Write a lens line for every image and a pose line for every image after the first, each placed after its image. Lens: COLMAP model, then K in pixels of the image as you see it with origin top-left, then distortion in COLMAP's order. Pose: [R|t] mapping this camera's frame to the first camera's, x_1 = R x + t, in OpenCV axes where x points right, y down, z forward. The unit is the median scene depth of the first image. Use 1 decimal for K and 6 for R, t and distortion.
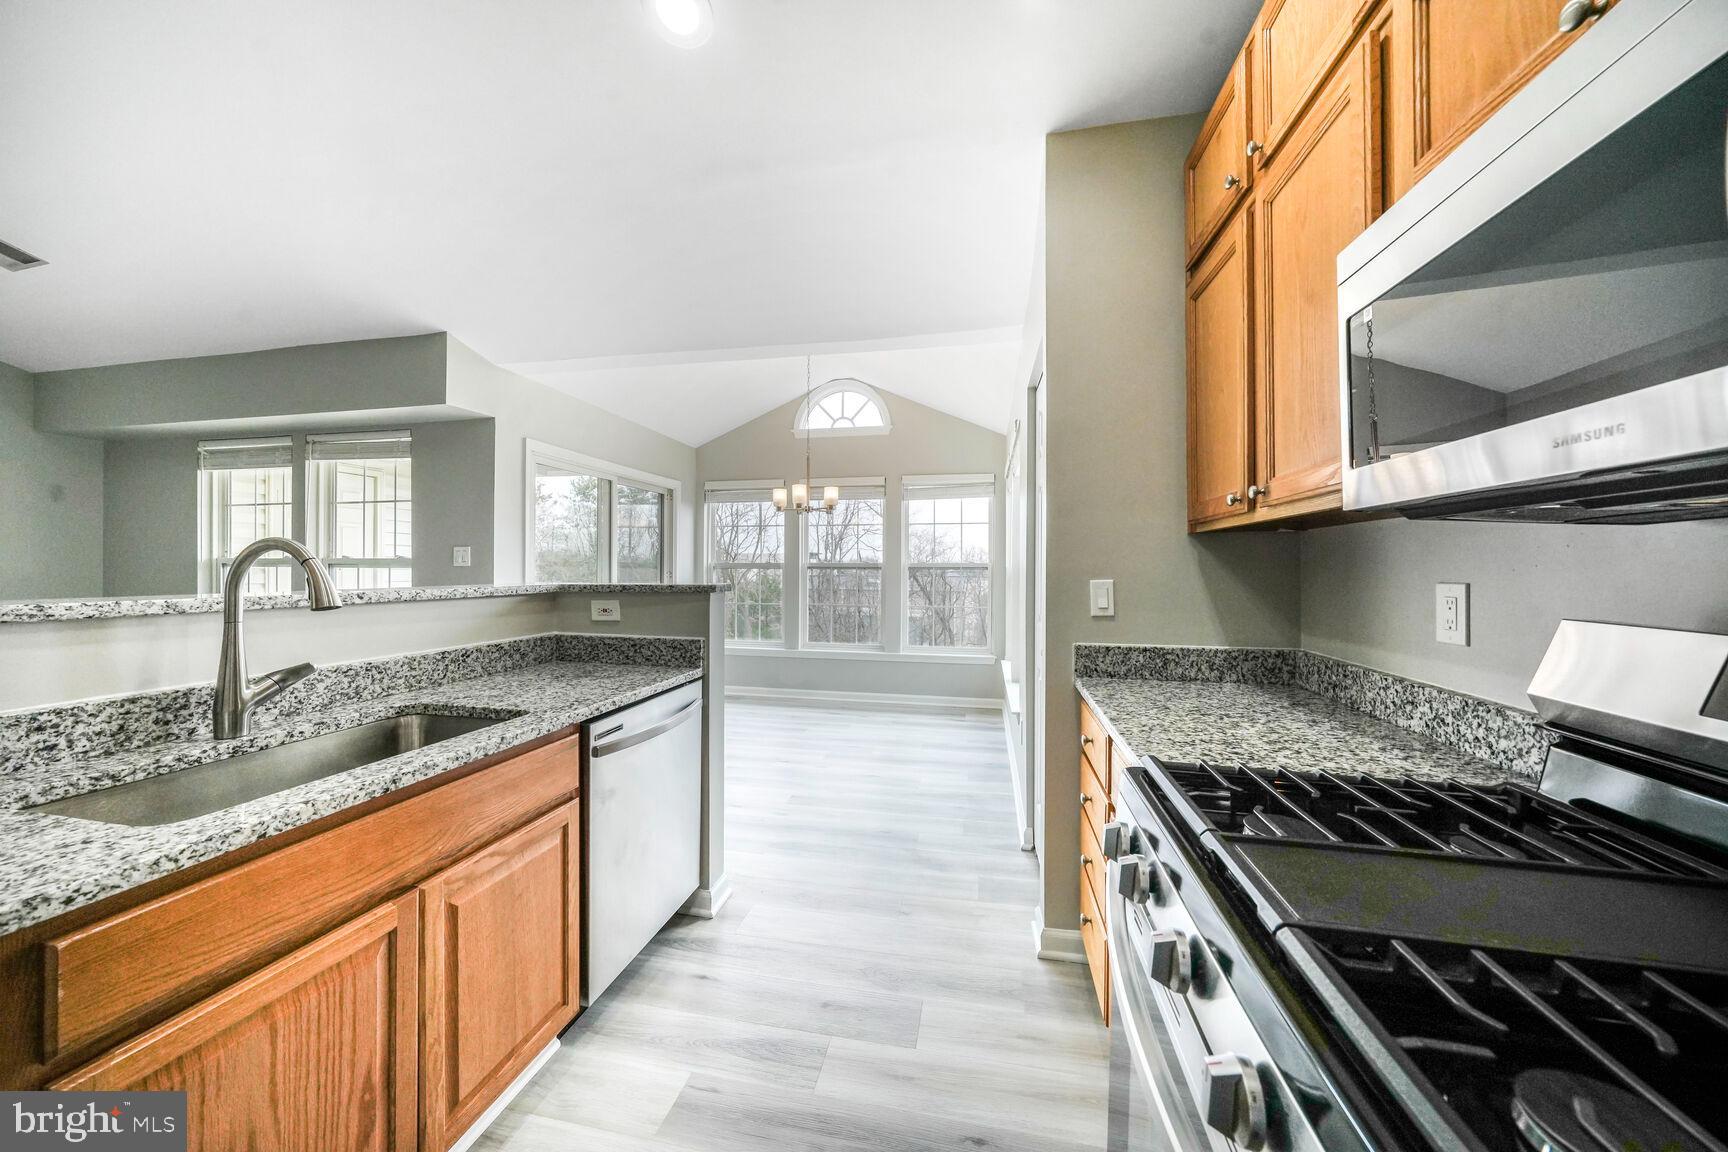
lens RADIAL K [[581.8, 0, 870.8], [0, 581.8, 567.4], [0, 0, 1]] dist [-0.005180, 0.000188]
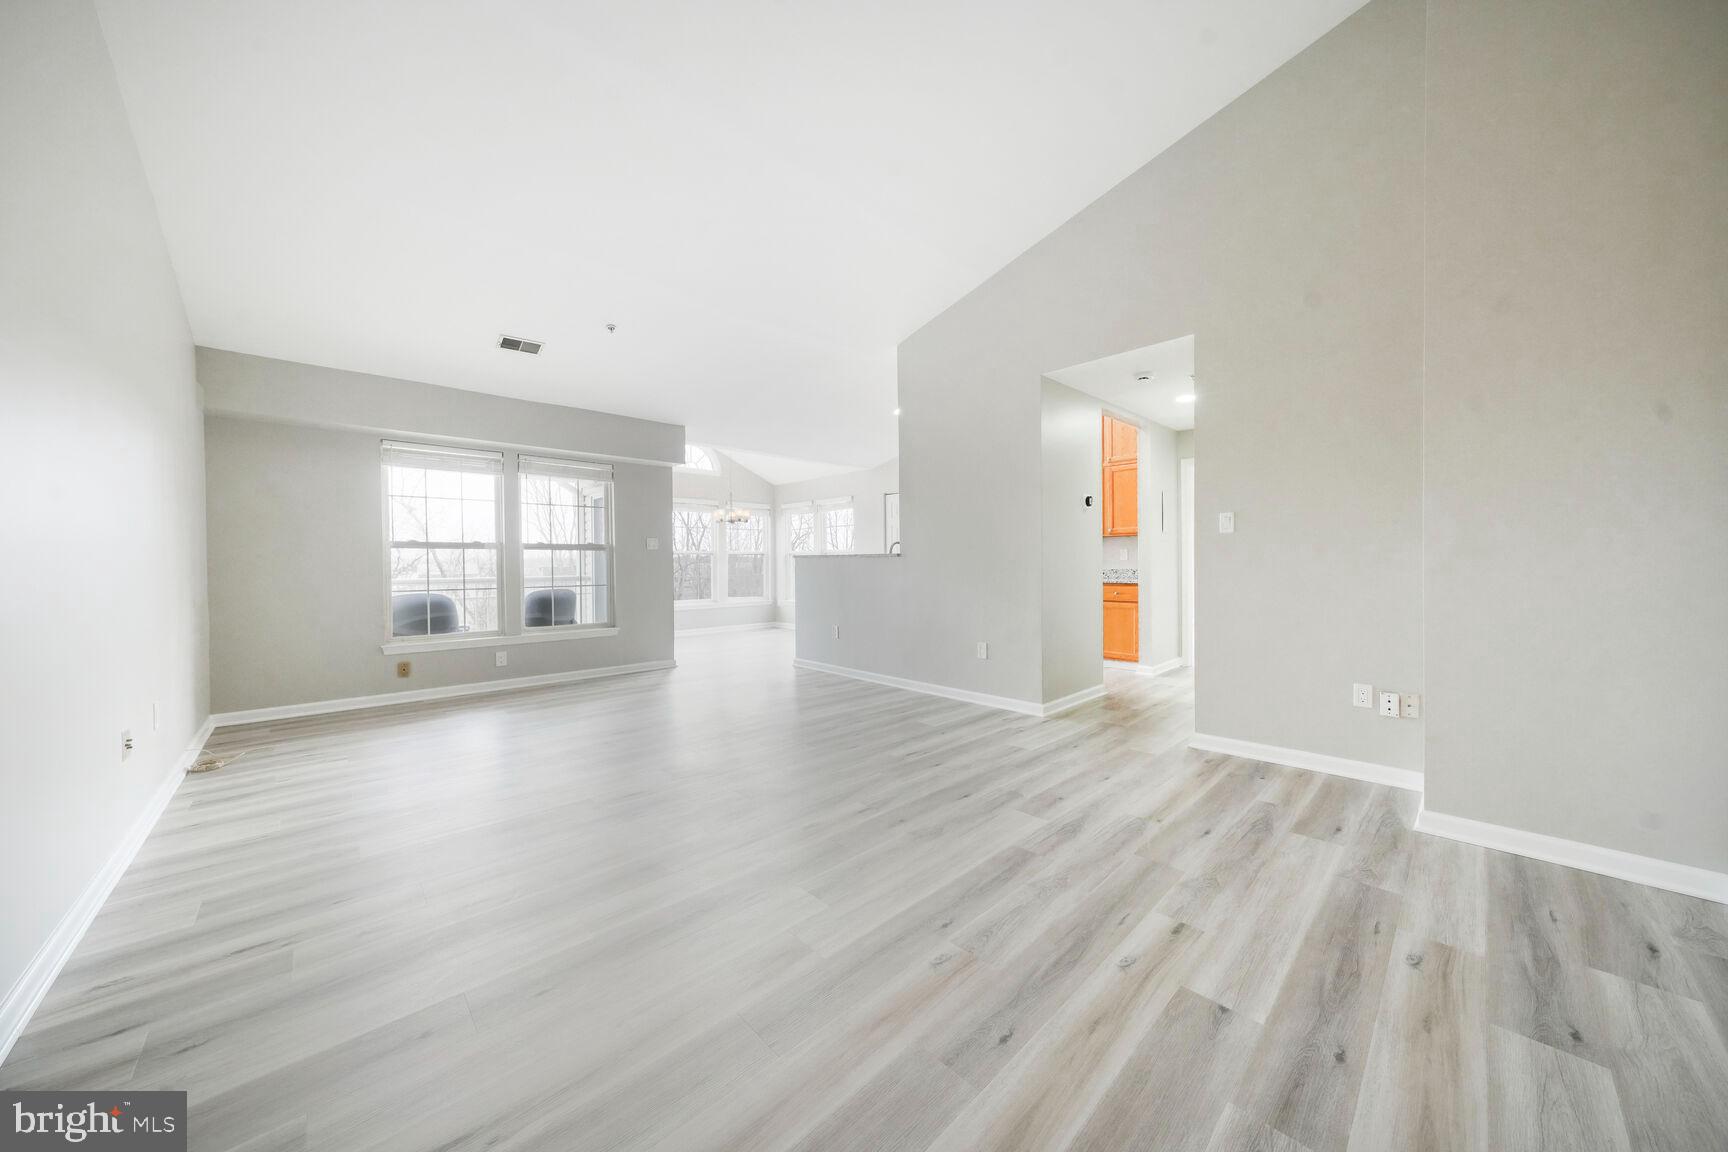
lens RADIAL K [[581.8, 0, 864.1], [0, 581.8, 568.2], [0, 0, 1]] dist [-0.005180, 0.000188]
pose [[0.570118, -0.013851, 0.821446, -5.510154], [0.012910, 0.999885, 0.007899, 0.164636], [-0.821462, 0.006102, 0.570231, -1.613718]]
